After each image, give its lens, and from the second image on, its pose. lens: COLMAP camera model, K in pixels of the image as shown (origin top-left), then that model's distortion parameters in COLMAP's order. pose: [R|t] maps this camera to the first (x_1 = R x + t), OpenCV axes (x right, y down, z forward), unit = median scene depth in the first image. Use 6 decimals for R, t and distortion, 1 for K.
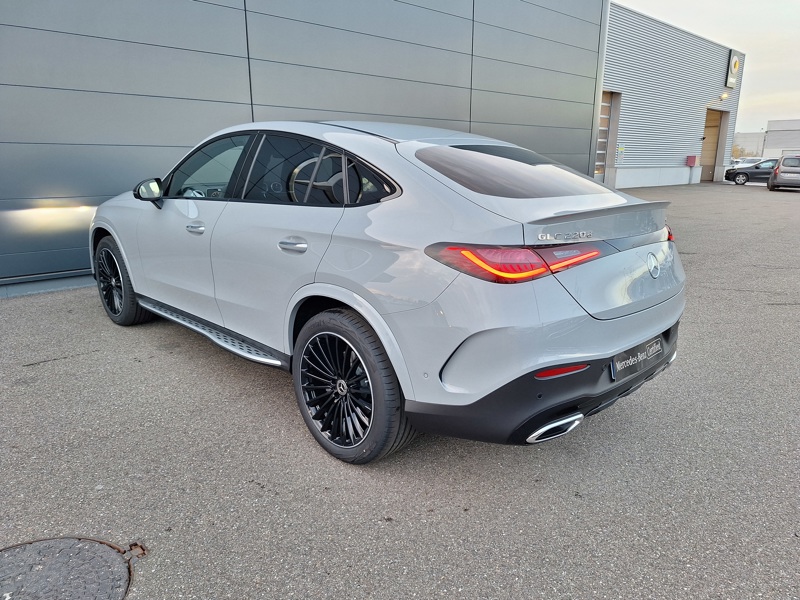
lens RADIAL K [[570.9, 0, 395.3], [0, 570.9, 298.0], [0, 0, 1]] dist [0.005596, -0.007058]
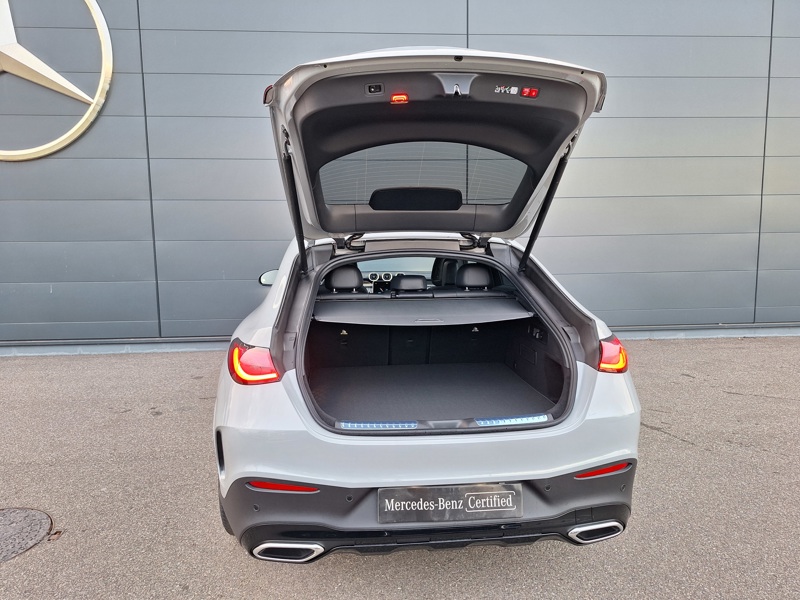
lens RADIAL K [[570.9, 0, 395.3], [0, 570.9, 298.0], [0, 0, 1]] dist [0.005596, -0.007058]
pose [[0.778662, 0.056817, -0.624865, 0.908541], [-0.137735, 0.987079, -0.081884, -0.114758], [0.612139, 0.149826, 0.776427, 0.301449]]
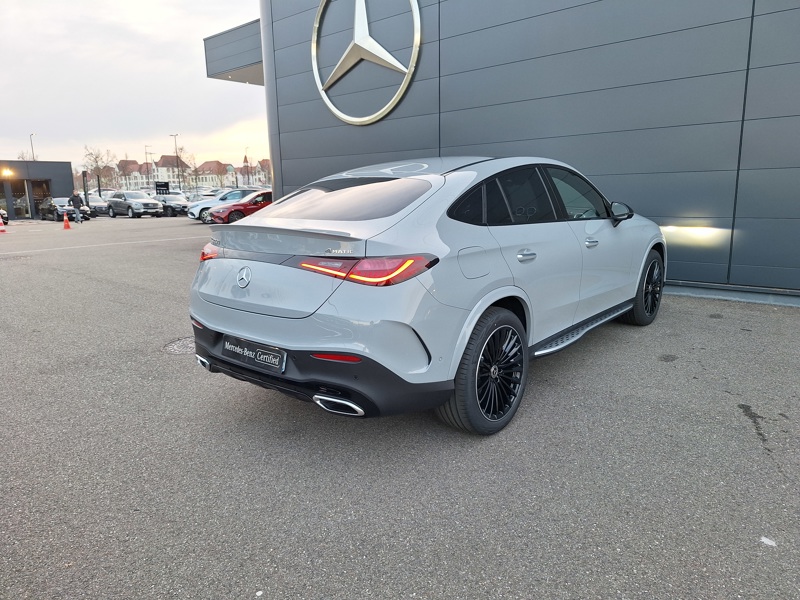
lens RADIAL K [[570.9, 0, 395.3], [0, 570.9, 298.0], [0, 0, 1]] dist [0.005596, -0.007058]
pose [[0.095365, 0.182762, -0.978521, 1.711389], [-0.216664, 0.963245, 0.158793, -0.283472], [0.971577, 0.196867, 0.131458, 1.184413]]
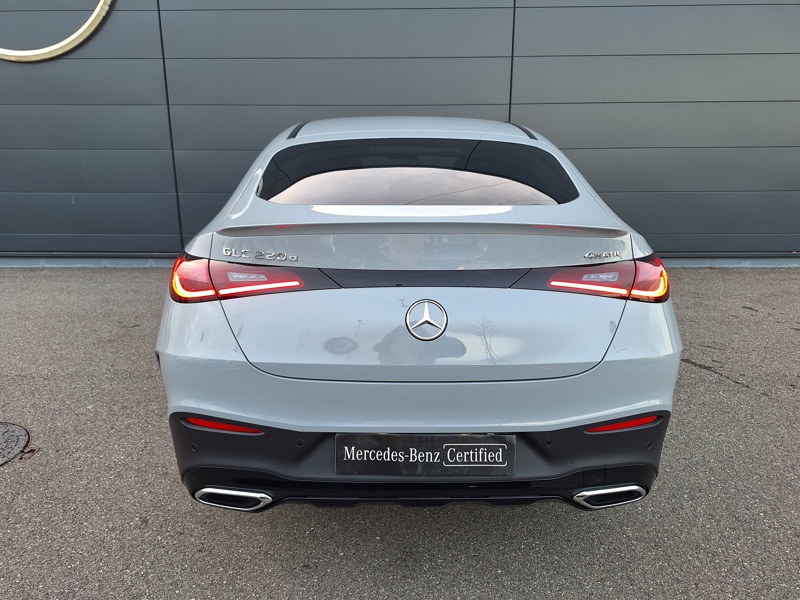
lens RADIAL K [[570.9, 0, 395.3], [0, 570.9, 298.0], [0, 0, 1]] dist [0.005596, -0.007058]
pose [[0.718121, 0.163064, -0.676545, 0.866908], [-0.163466, 0.984486, 0.063774, -0.117896], [0.676448, 0.064795, 0.733635, 0.518826]]
